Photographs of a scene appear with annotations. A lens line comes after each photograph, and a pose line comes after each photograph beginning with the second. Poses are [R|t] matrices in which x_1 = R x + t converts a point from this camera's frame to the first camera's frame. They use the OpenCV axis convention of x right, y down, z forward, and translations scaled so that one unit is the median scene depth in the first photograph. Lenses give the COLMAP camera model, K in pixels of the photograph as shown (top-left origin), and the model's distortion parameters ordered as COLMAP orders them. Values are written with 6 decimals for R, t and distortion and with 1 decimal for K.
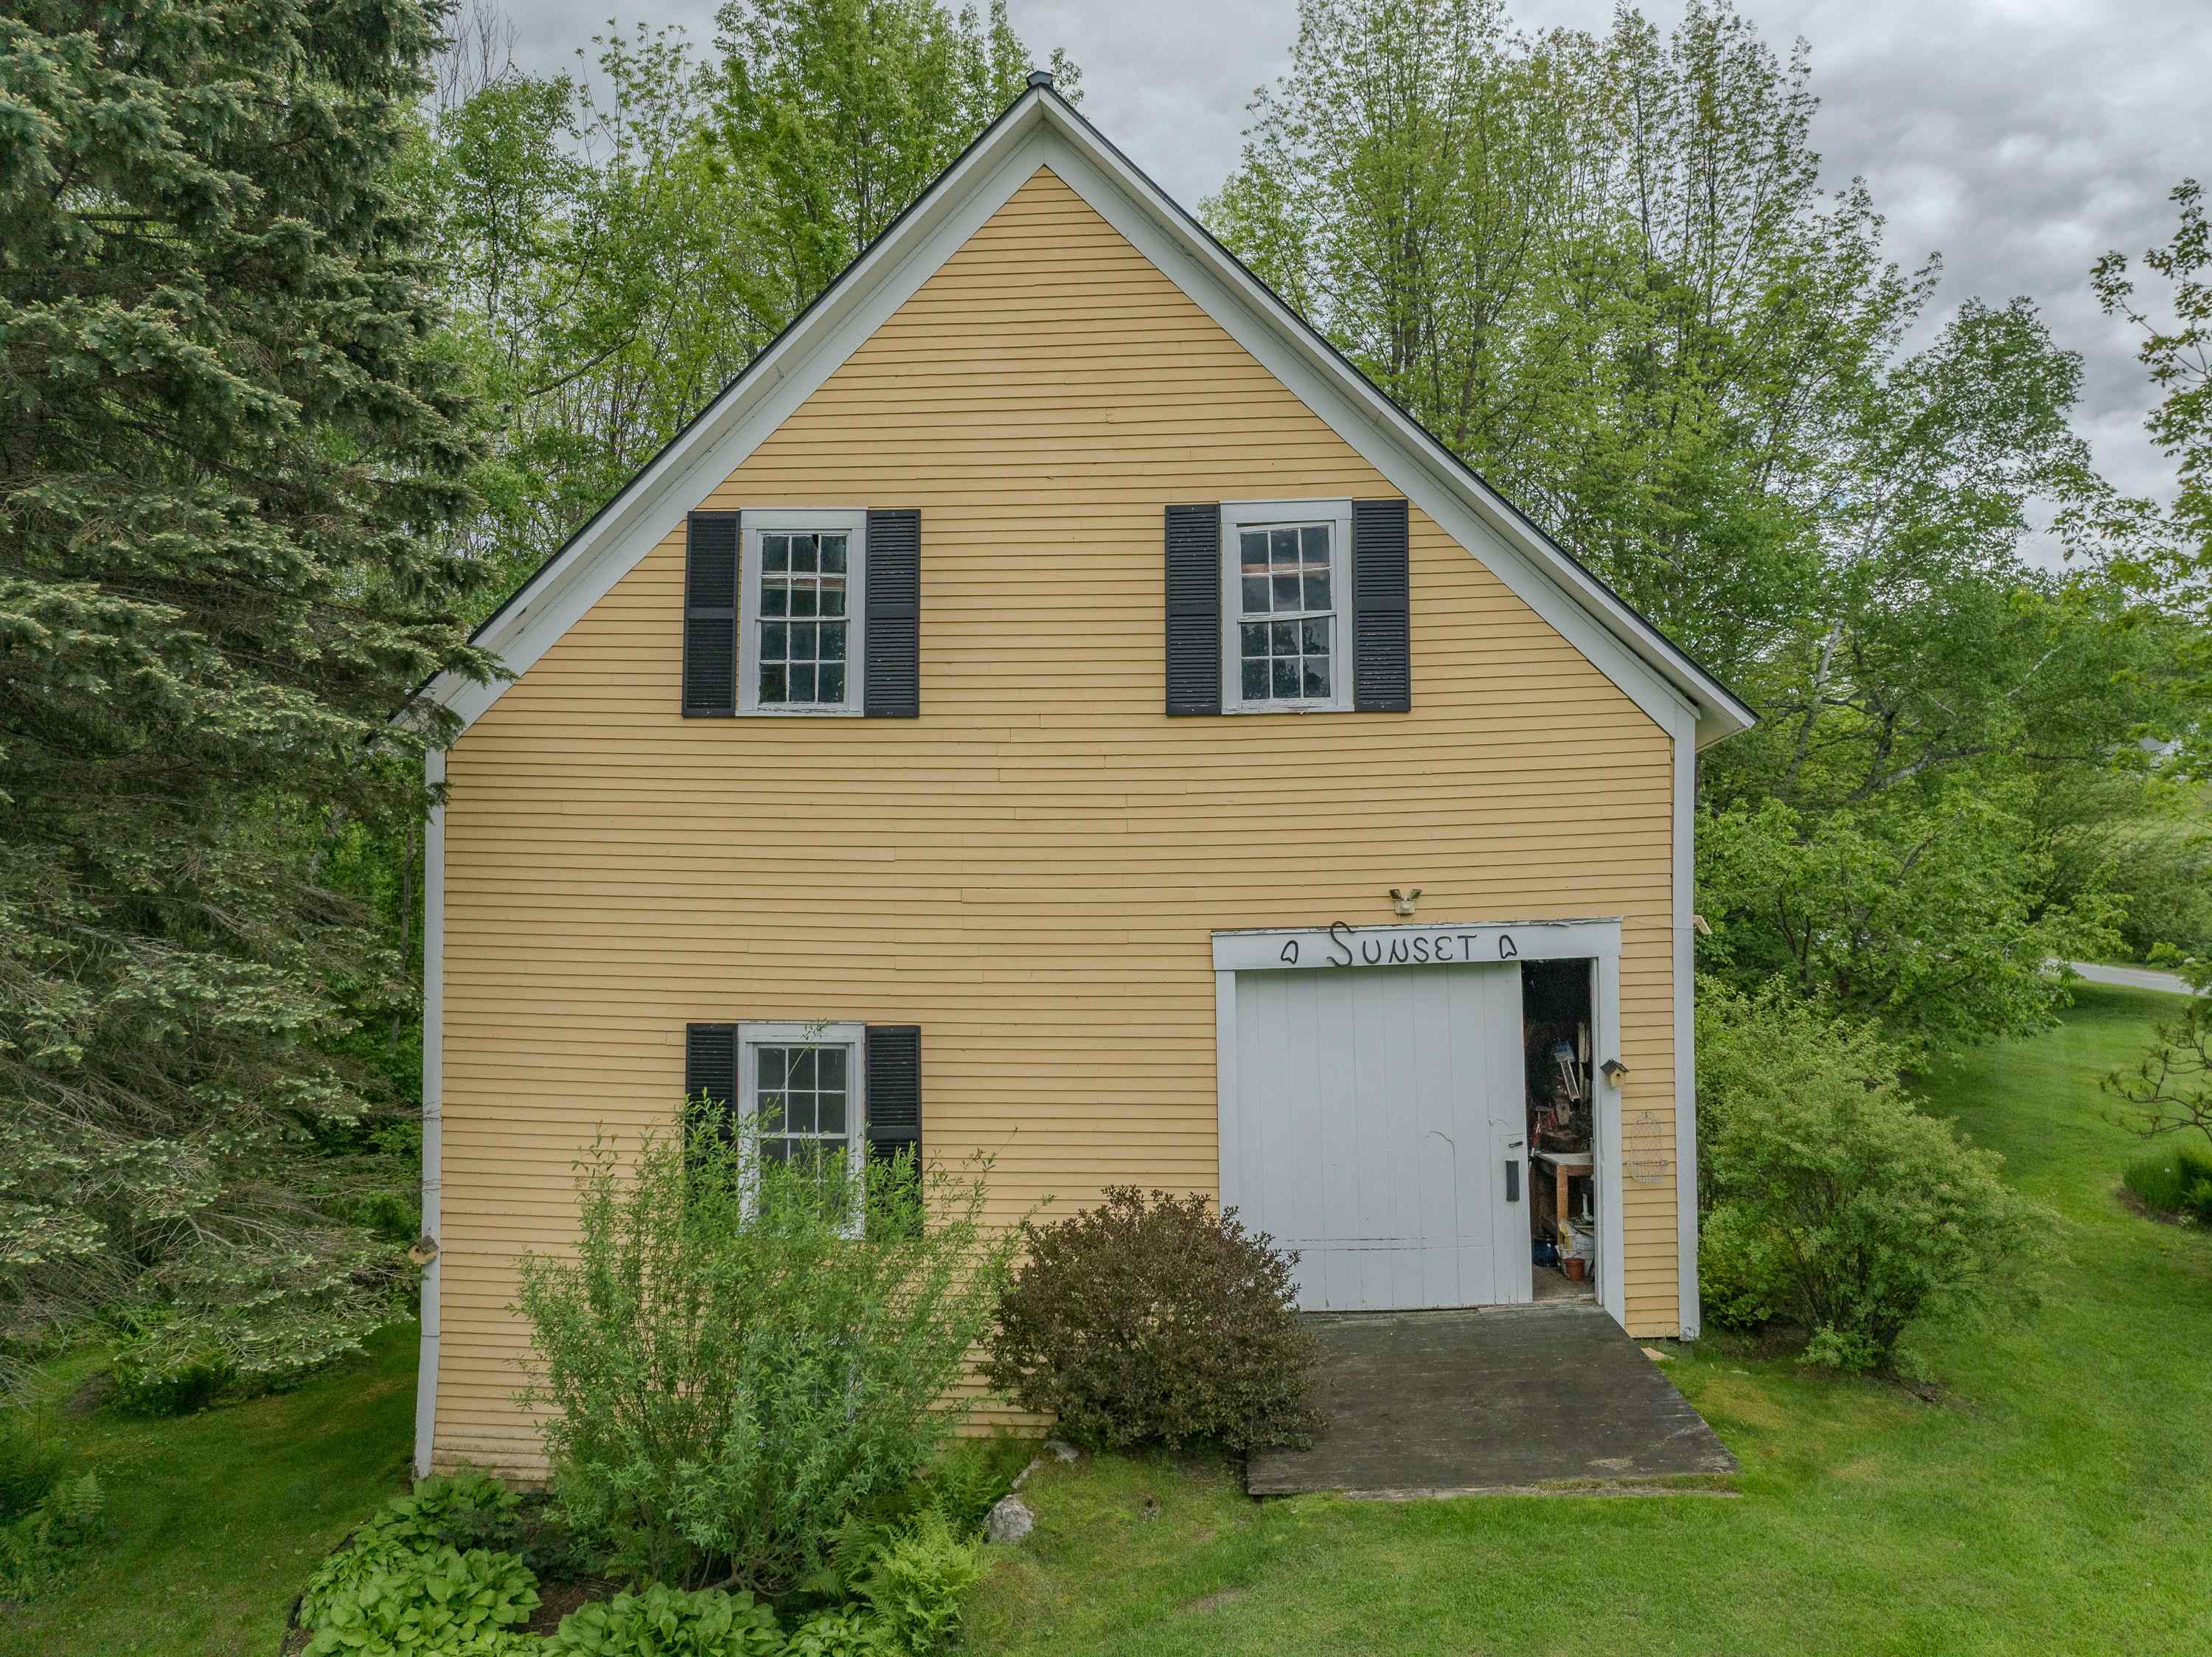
lens RADIAL K [[1542.1, 0, 1106.0], [0, 1542.1, 828.5], [0, 0, 1]] dist [-0.000604, 0.001466]
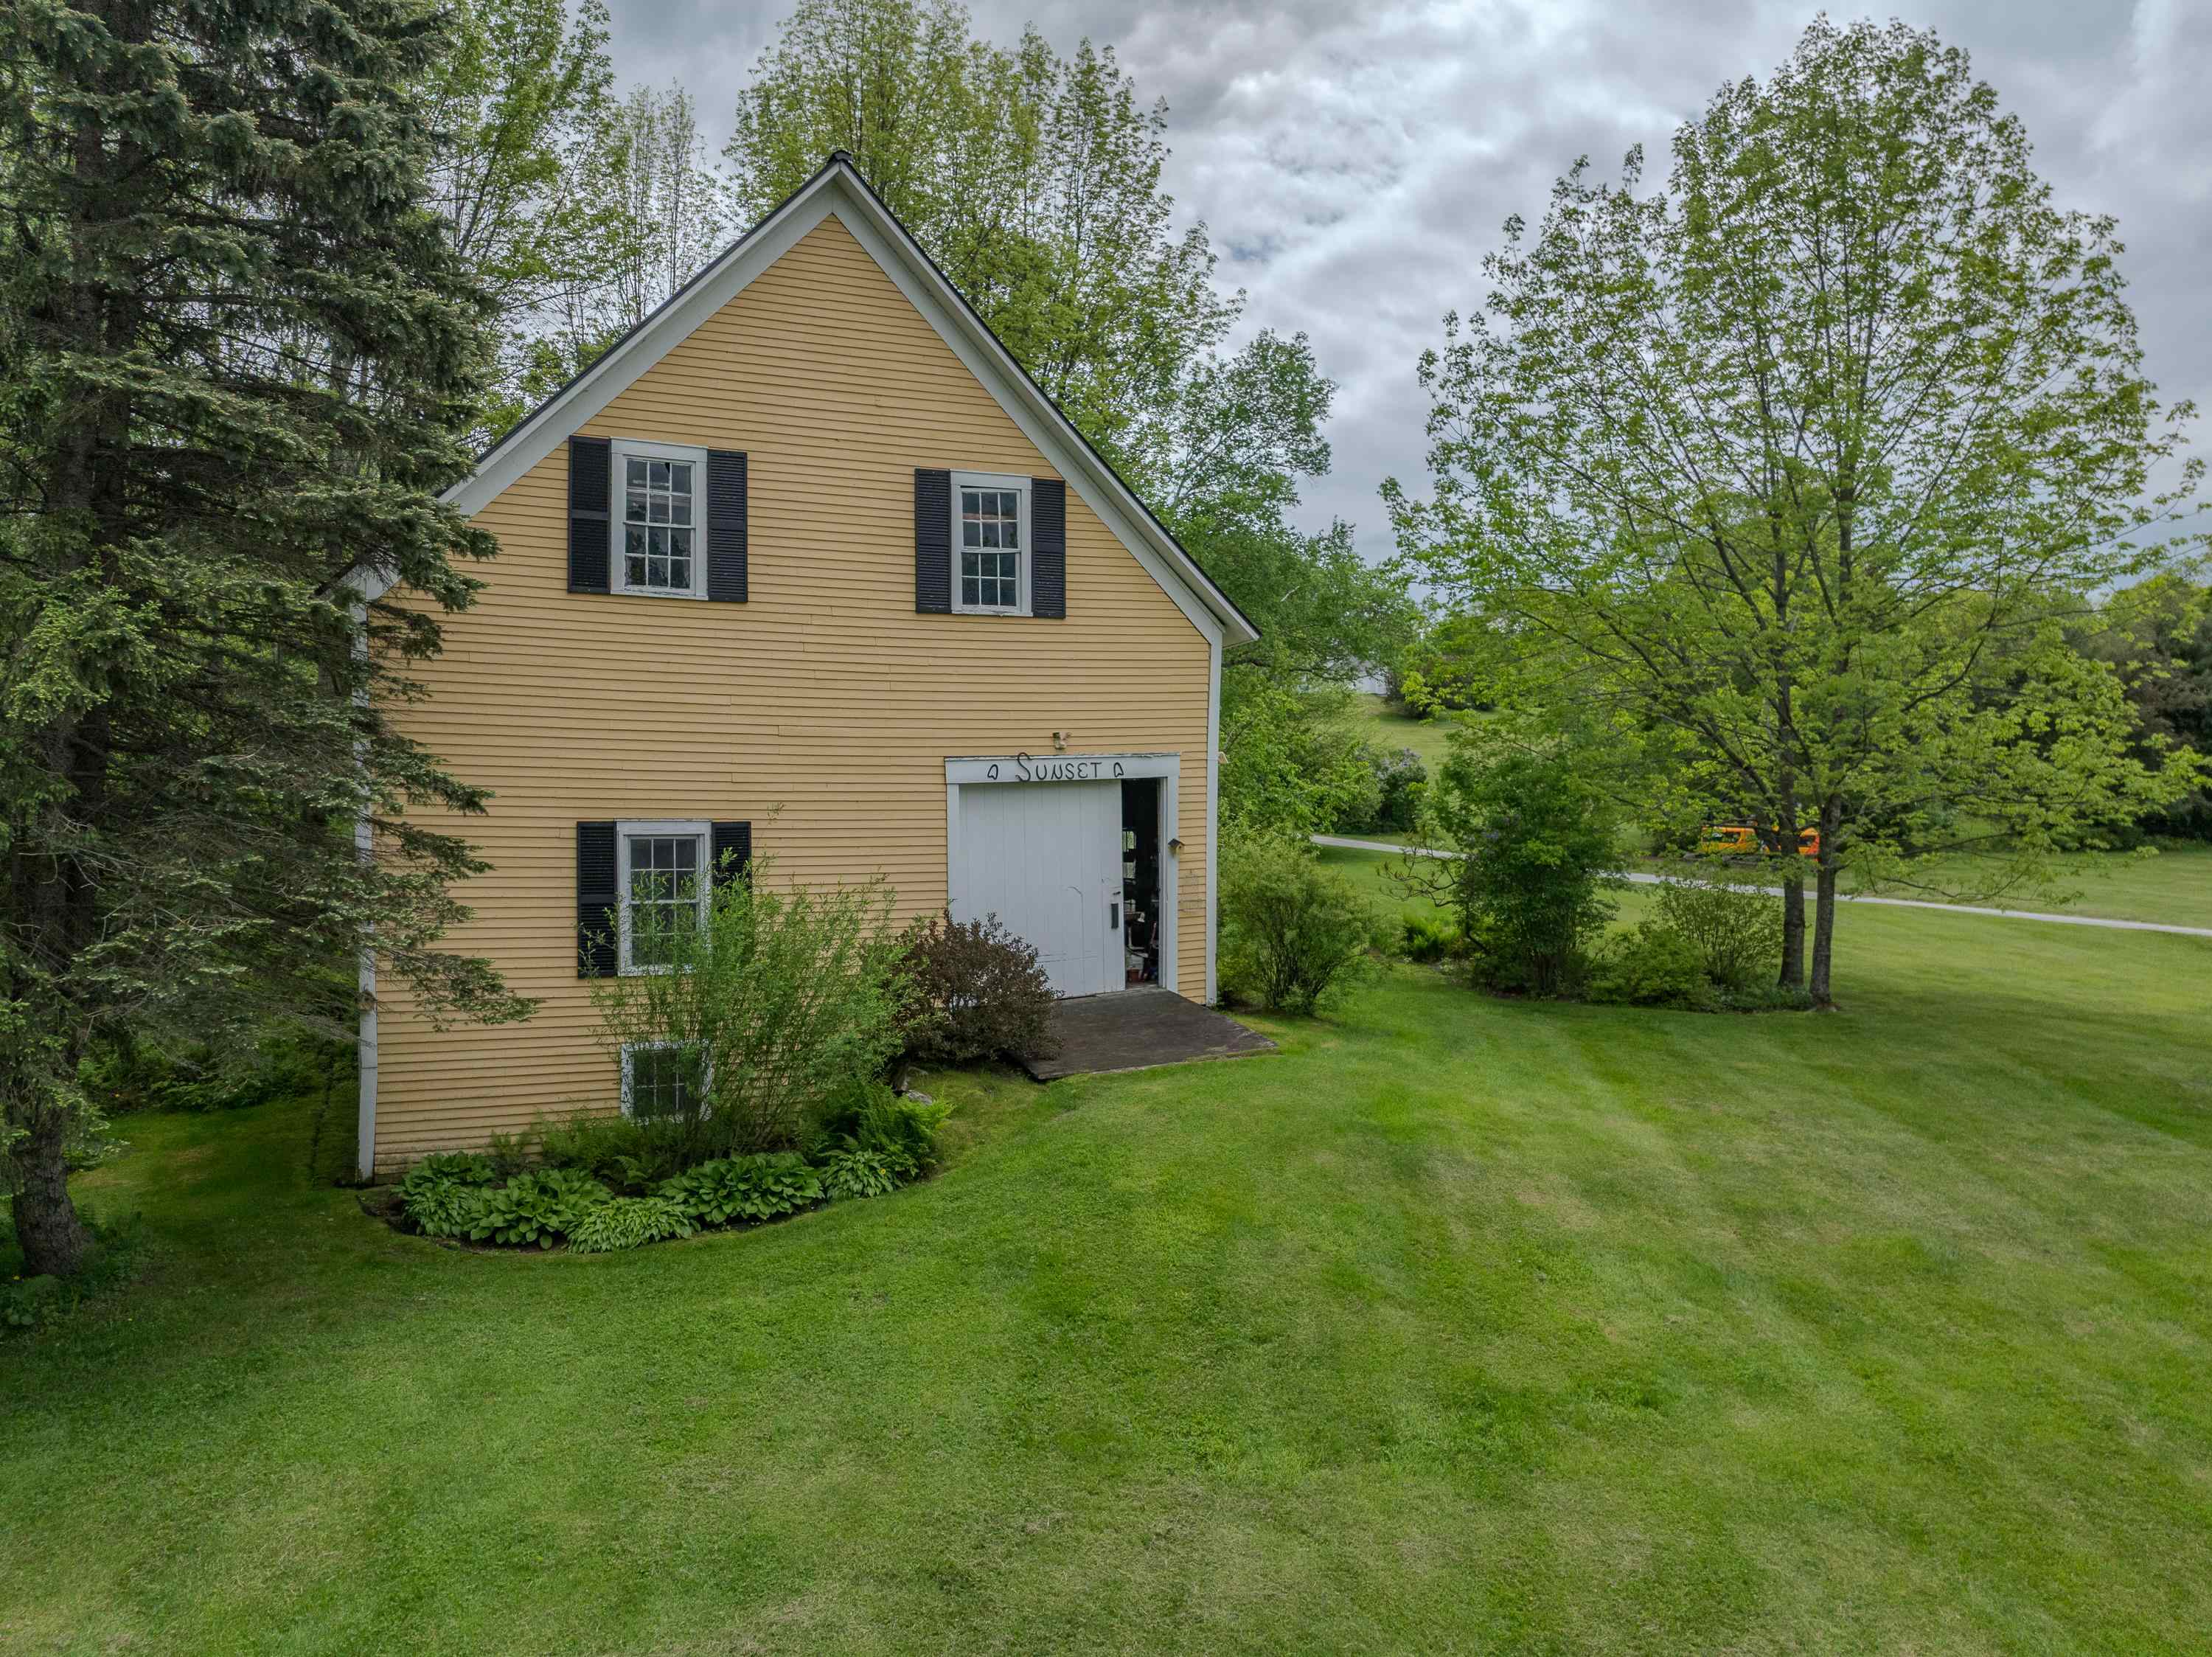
lens RADIAL K [[1545.3, 0, 1106.0], [0, 1545.3, 828.5], [0, 0, 1]] dist [-0.040296, 0.002249]
pose [[0.879726, -0.007818, 0.475418, -0.504450], [-0.029328, 0.997069, 0.070666, 0.023604], [-0.474577, -0.076110, 0.876918, -0.399983]]
